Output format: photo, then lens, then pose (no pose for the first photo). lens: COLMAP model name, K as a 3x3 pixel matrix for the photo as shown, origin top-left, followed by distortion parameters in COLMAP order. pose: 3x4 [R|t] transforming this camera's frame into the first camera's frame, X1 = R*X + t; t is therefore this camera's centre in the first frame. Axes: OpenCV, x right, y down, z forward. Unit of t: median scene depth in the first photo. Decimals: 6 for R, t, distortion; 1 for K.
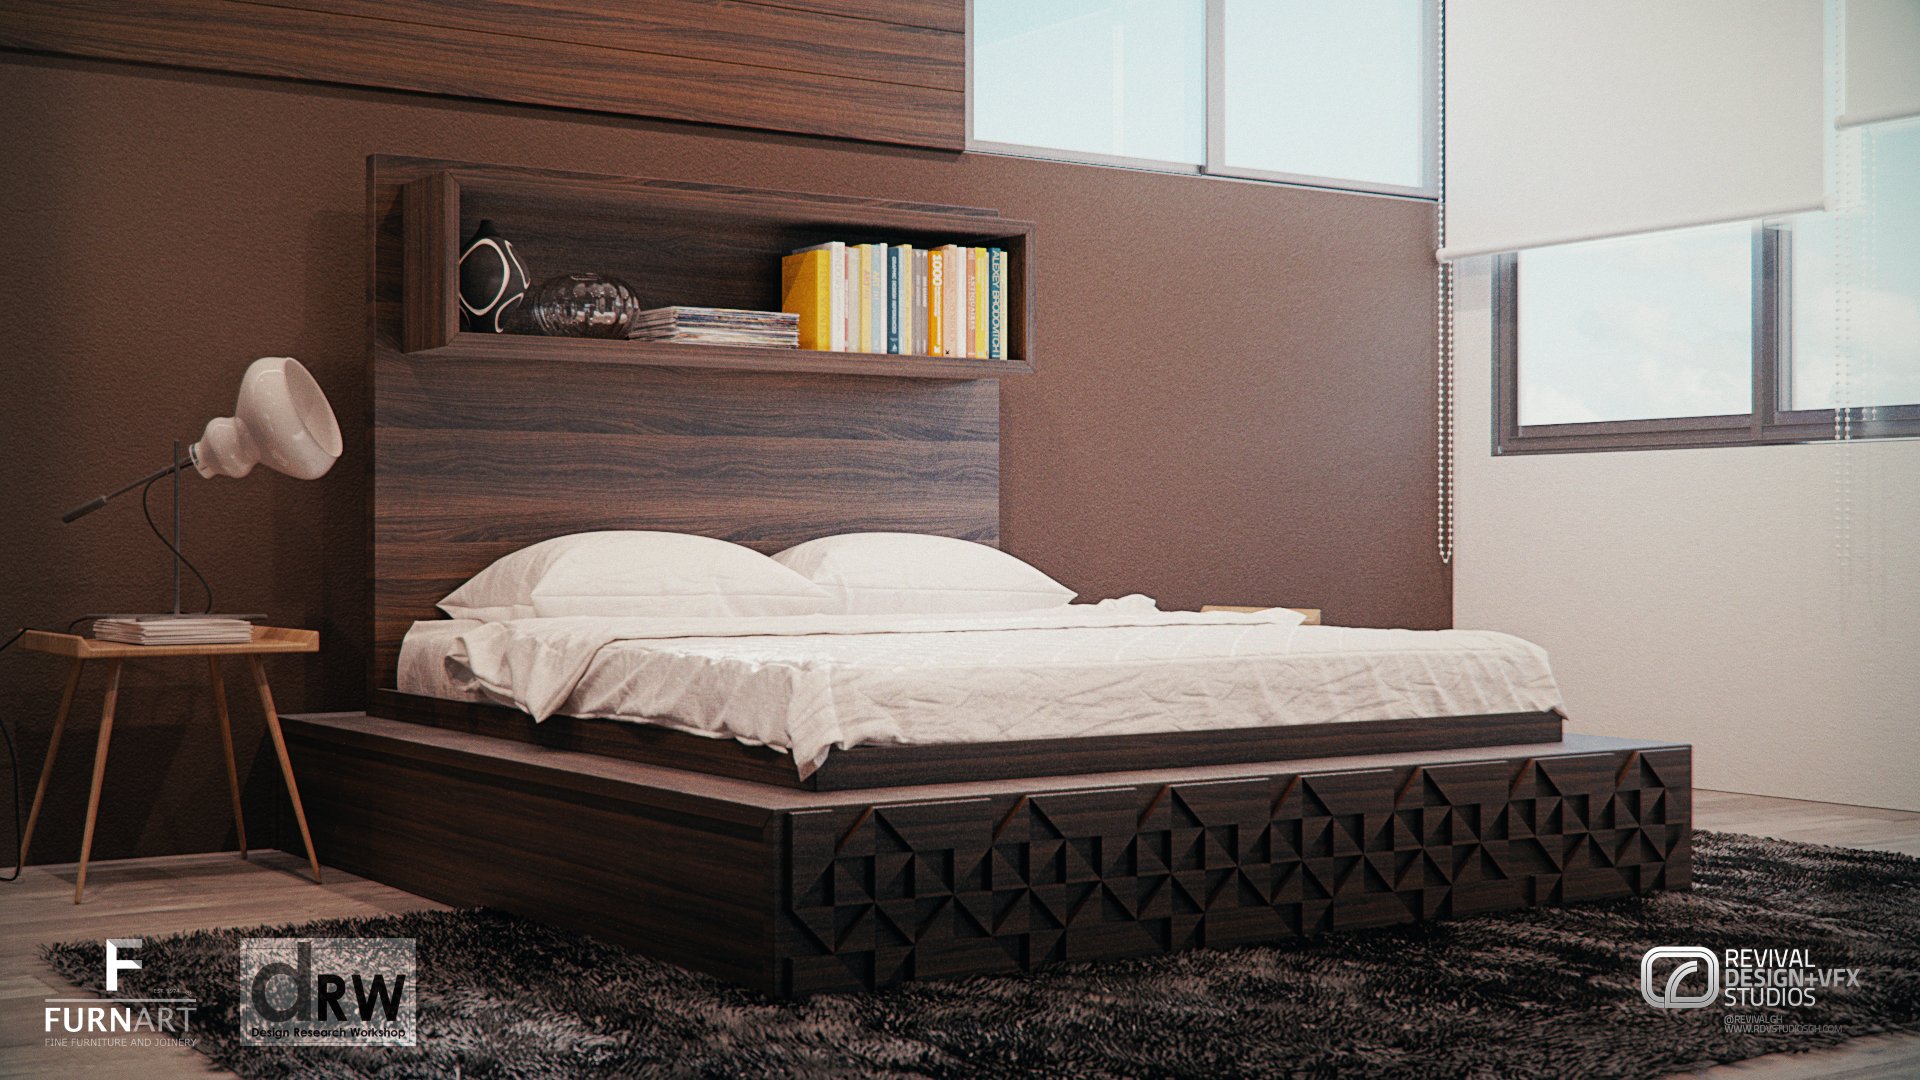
lens RADIAL K [[2404.4, 0, 960.4], [0, 2404.4, 539.9], [0, 0, 1]] dist [0.031544, 0.000000]
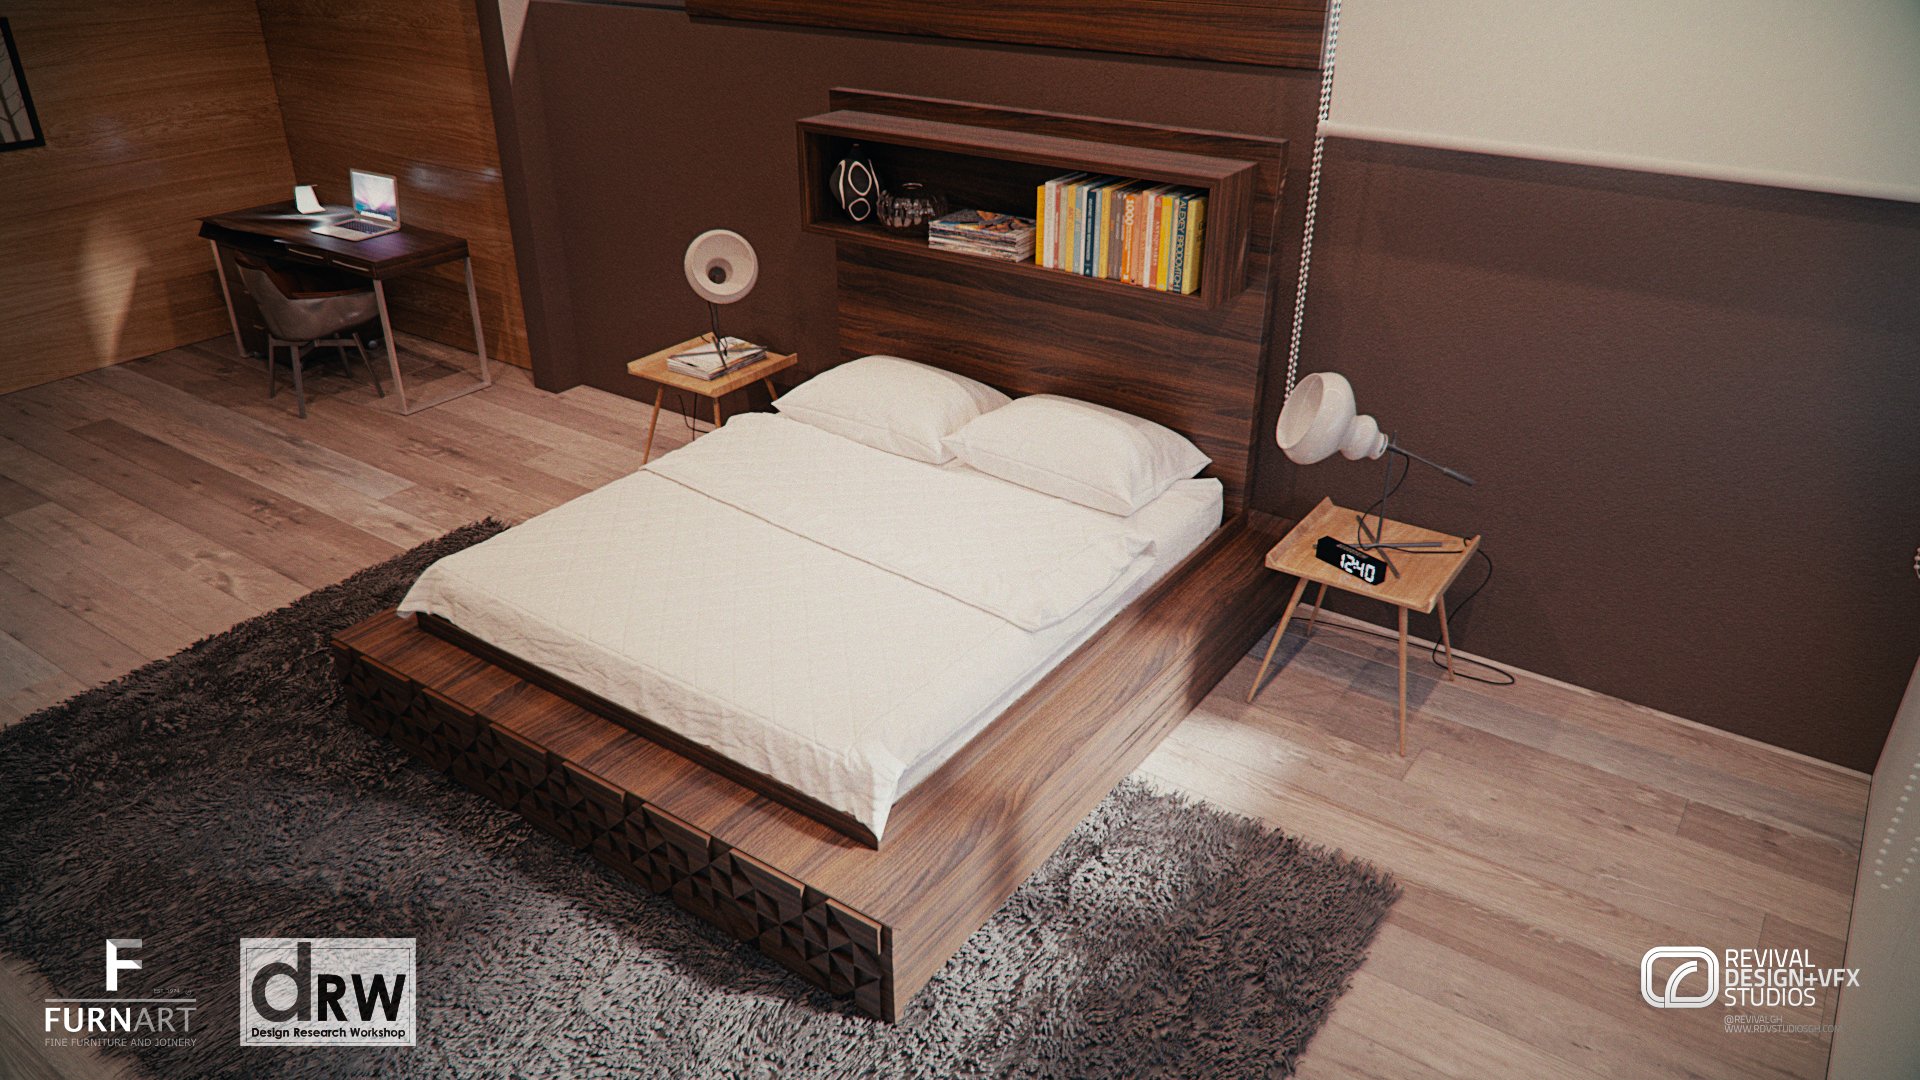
lens RADIAL K [[1329.2, 0, 960.1], [0, 1329.2, 538.9], [0, 0, 1]] dist [-0.001479, 0.000151]
pose [[0.353074, 0.430593, -0.830619, 0.585408], [0.002189, 0.887415, 0.460966, -0.275302], [0.935593, -0.164574, 0.312381, 0.692365]]
